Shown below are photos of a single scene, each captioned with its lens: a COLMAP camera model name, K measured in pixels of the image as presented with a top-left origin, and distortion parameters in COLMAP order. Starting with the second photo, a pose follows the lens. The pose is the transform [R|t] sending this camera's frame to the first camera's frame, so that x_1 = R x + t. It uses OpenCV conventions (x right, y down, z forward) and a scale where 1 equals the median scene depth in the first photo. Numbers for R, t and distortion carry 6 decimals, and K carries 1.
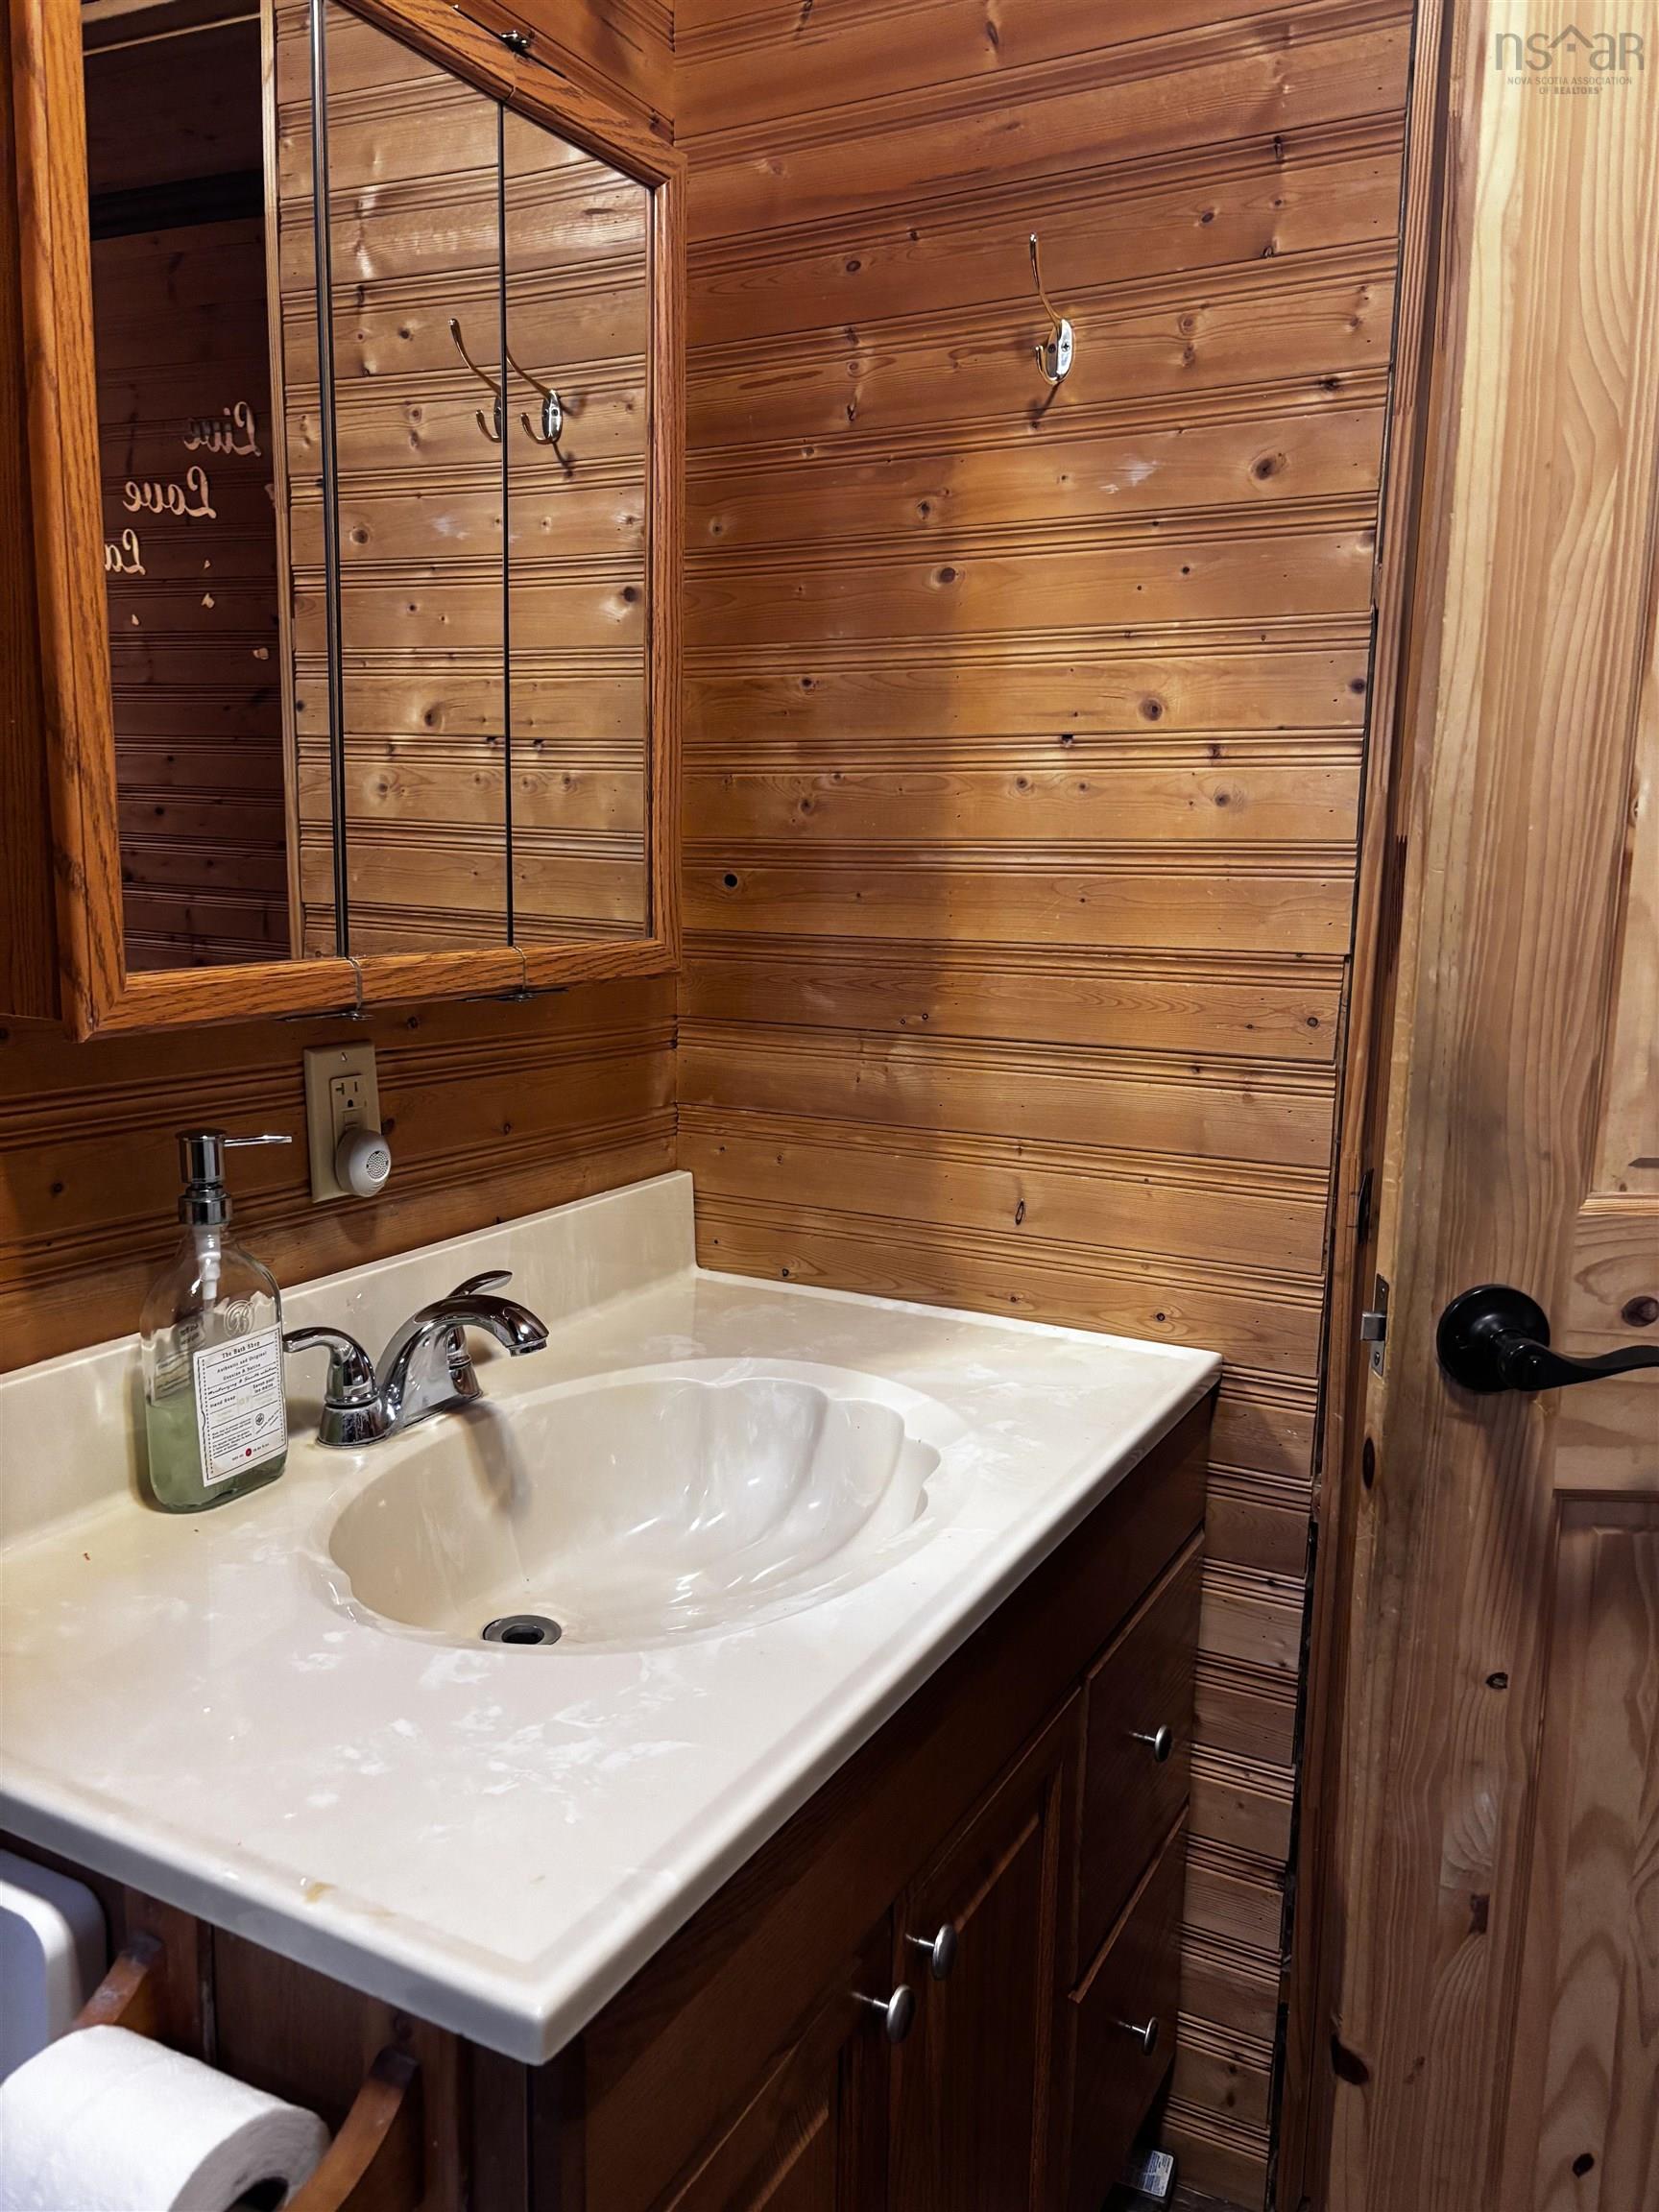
lens RADIAL K [[1665.2, 0, 841.8], [0, 1665.2, 1115.8], [0, 0, 1]] dist [0.038781, -0.047135]
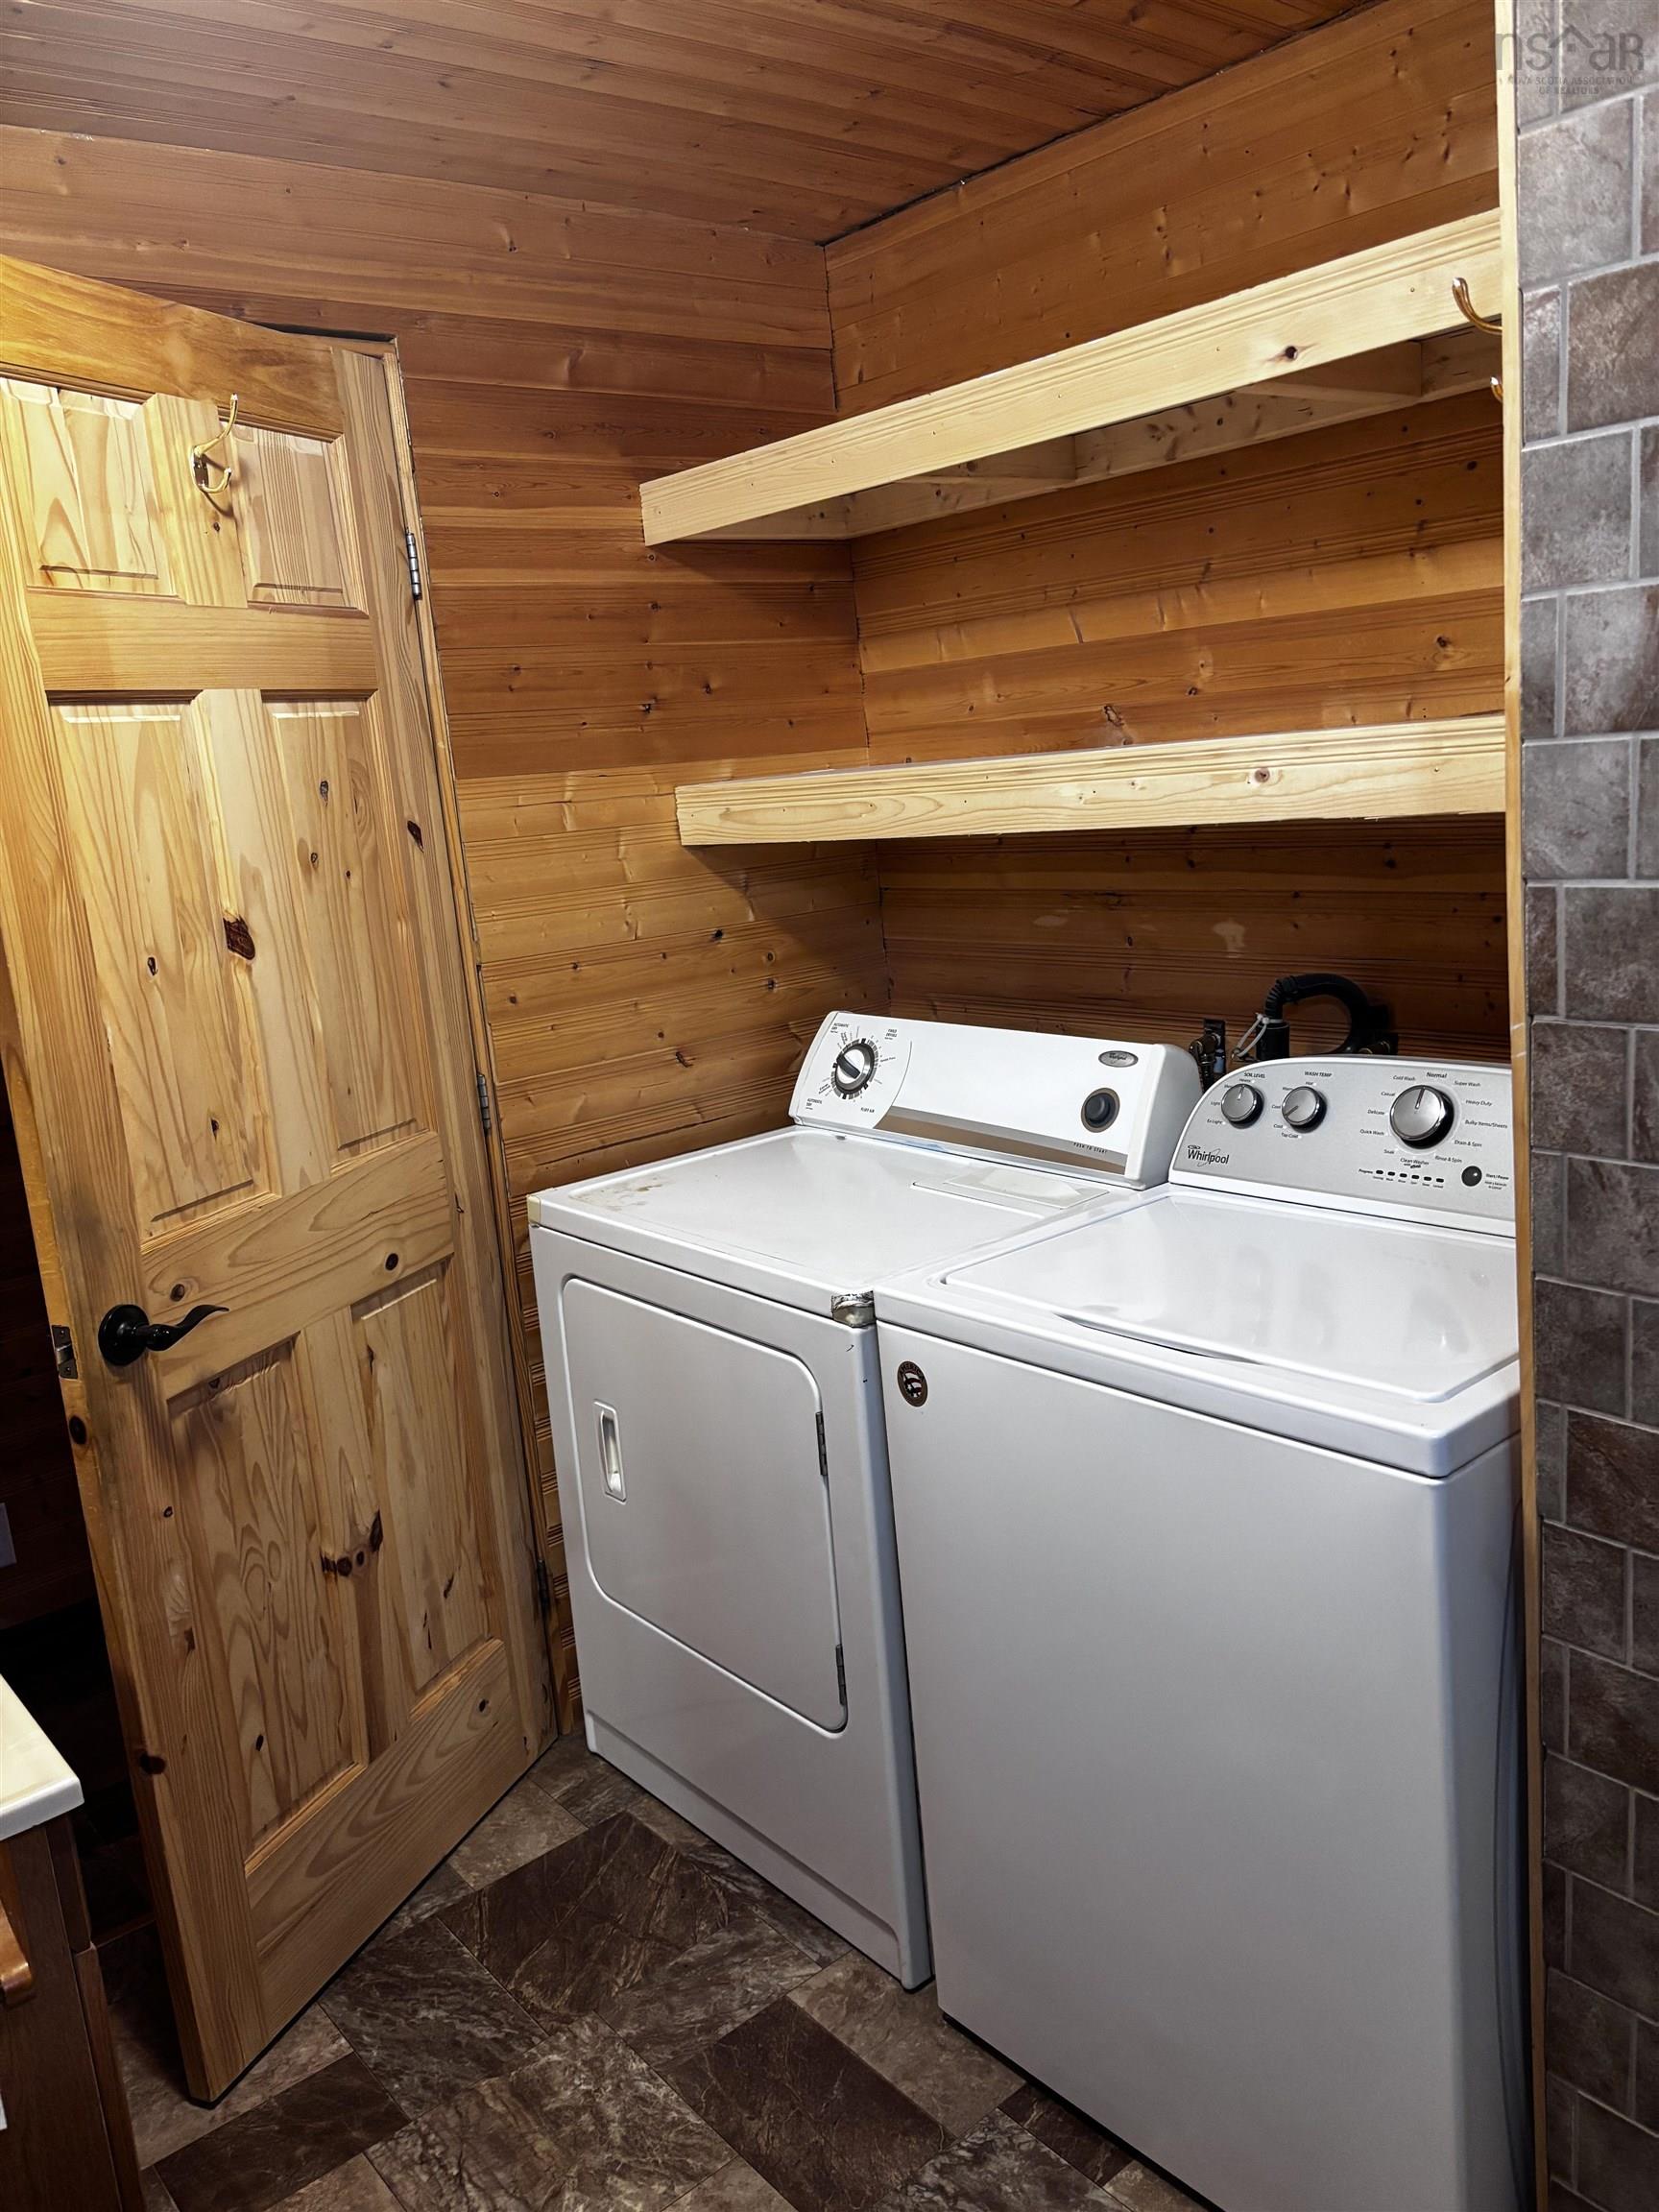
lens RADIAL K [[1665.2, 0, 823.4], [0, 1665.2, 1082.2], [0, 0, 1]] dist [0.038781, -0.047135]
pose [[0.388351, -0.232816, 0.891616, -0.852399], [0.235745, 0.960462, 0.148112, -0.215084], [-0.890846, 0.152675, 0.427882, -0.488447]]
